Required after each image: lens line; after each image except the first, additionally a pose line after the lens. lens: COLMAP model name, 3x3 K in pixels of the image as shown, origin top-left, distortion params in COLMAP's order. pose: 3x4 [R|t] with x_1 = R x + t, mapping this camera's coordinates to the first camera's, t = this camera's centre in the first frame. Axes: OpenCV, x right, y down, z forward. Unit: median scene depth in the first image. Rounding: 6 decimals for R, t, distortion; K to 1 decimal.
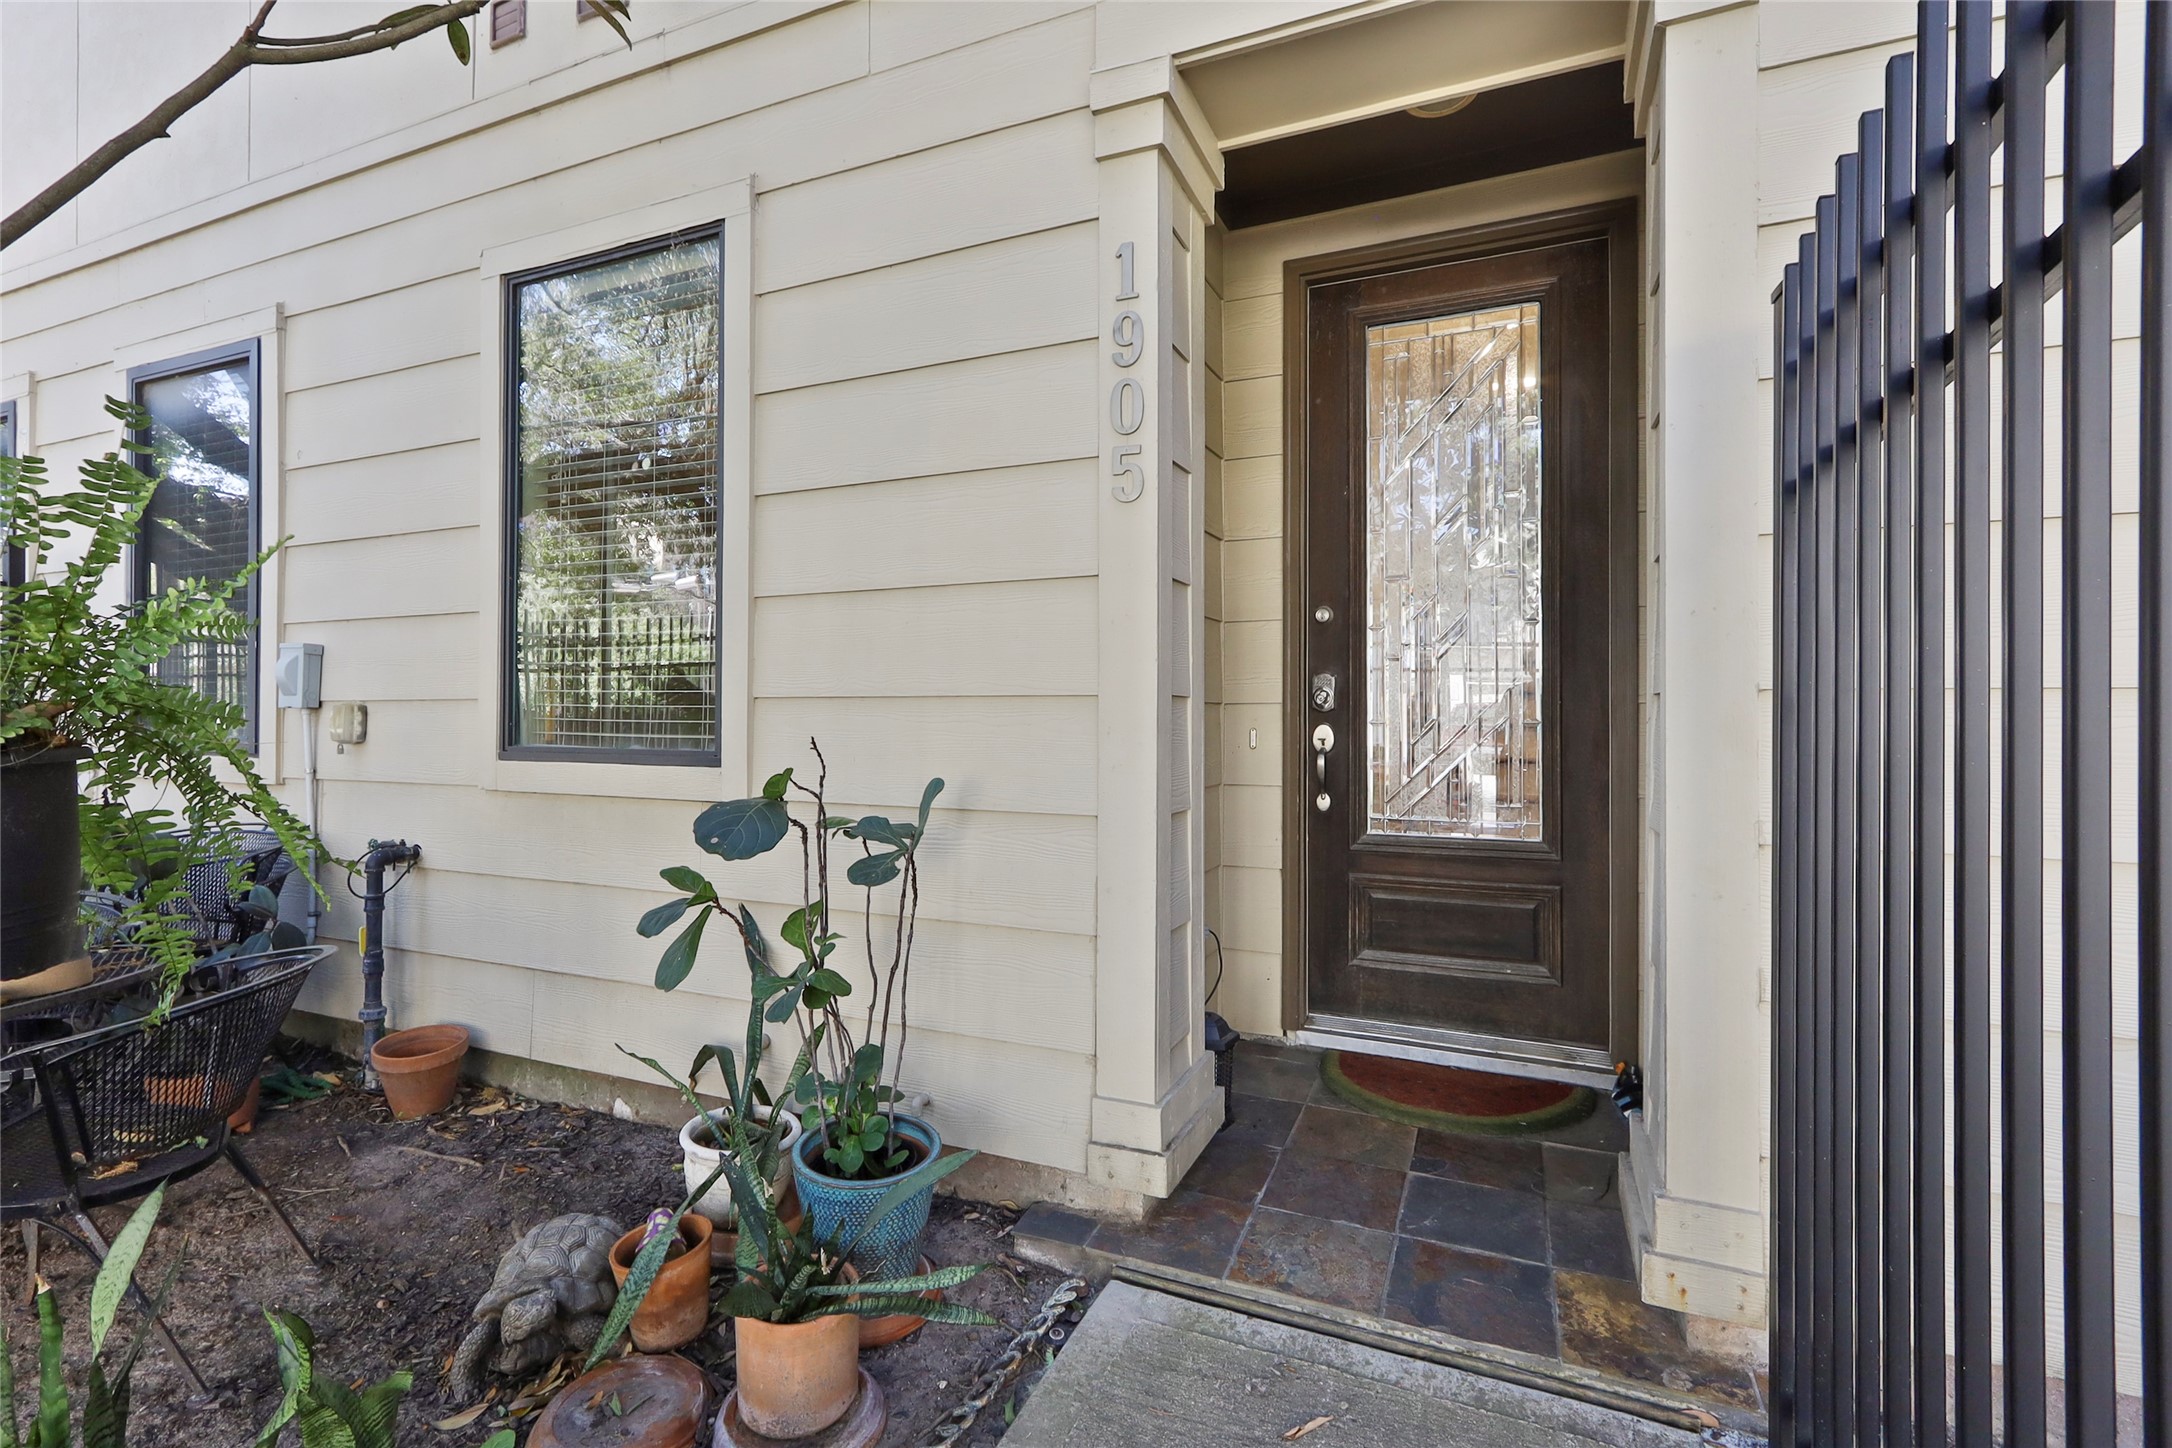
lens RADIAL K [[1003.3, 0, 1082.3], [0, 1003.3, 703.6], [0, 0, 1]] dist [0.001261, 0.000021]
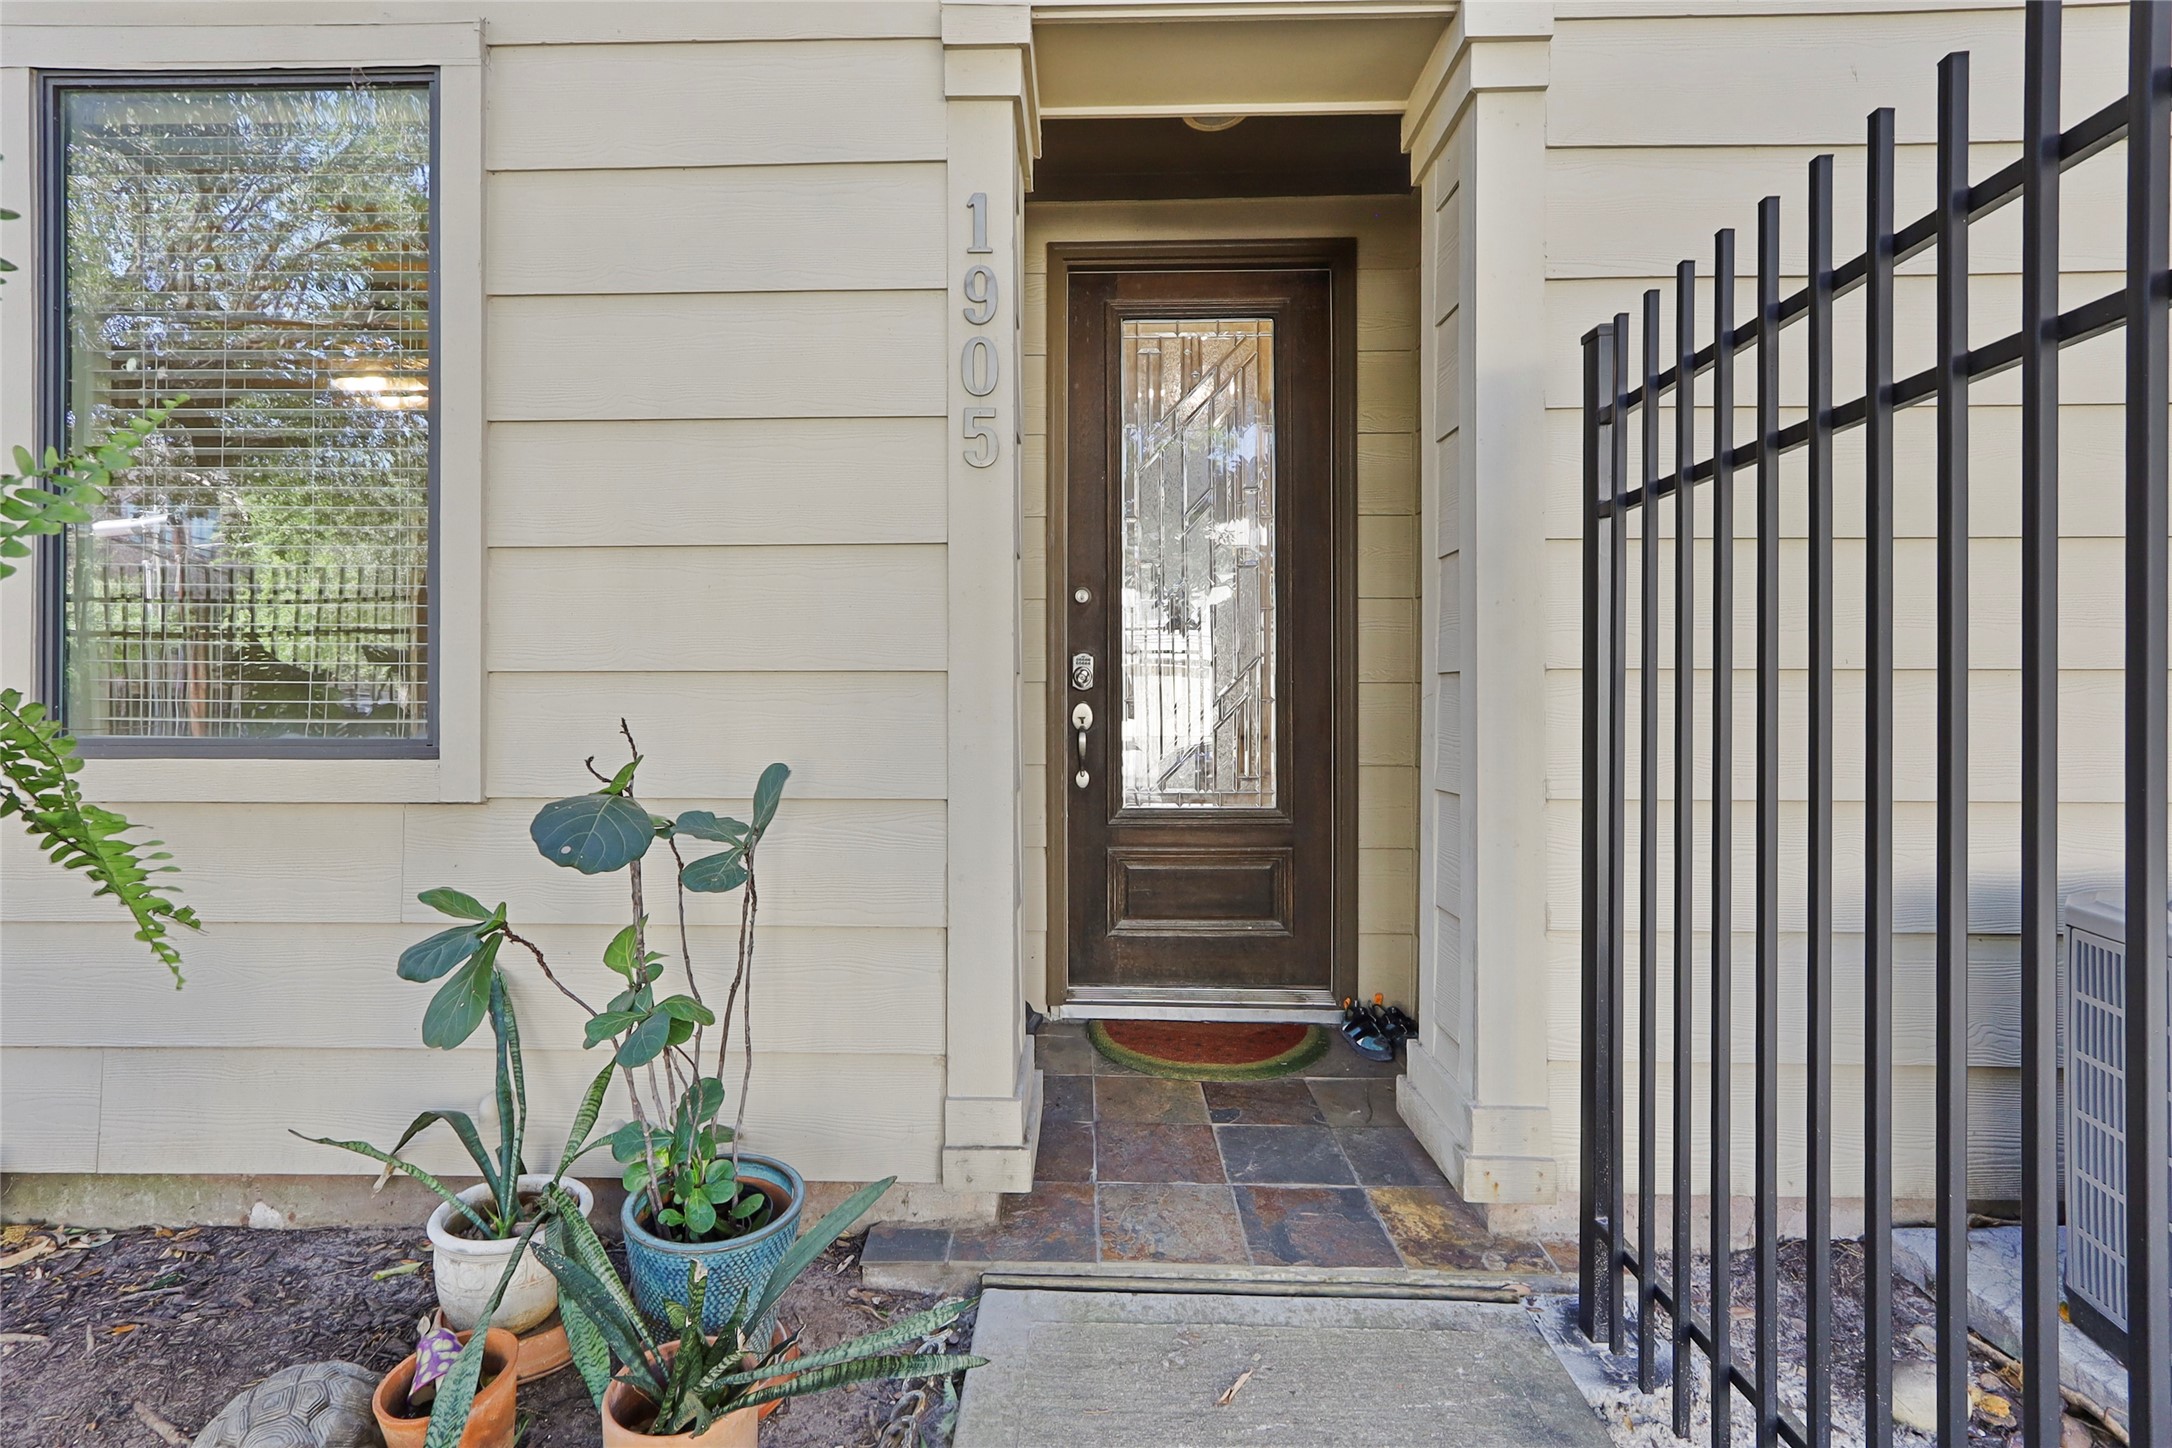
lens RADIAL K [[1001.1, 0, 1061.2], [0, 1001.1, 691.8], [0, 0, 1]] dist [0.001020, 0.002423]
pose [[0.923974, -0.000086, 0.382455, -0.229576], [-0.001866, 0.999987, 0.004733, 0.005853], [-0.382450, -0.005087, 0.923962, 0.089267]]
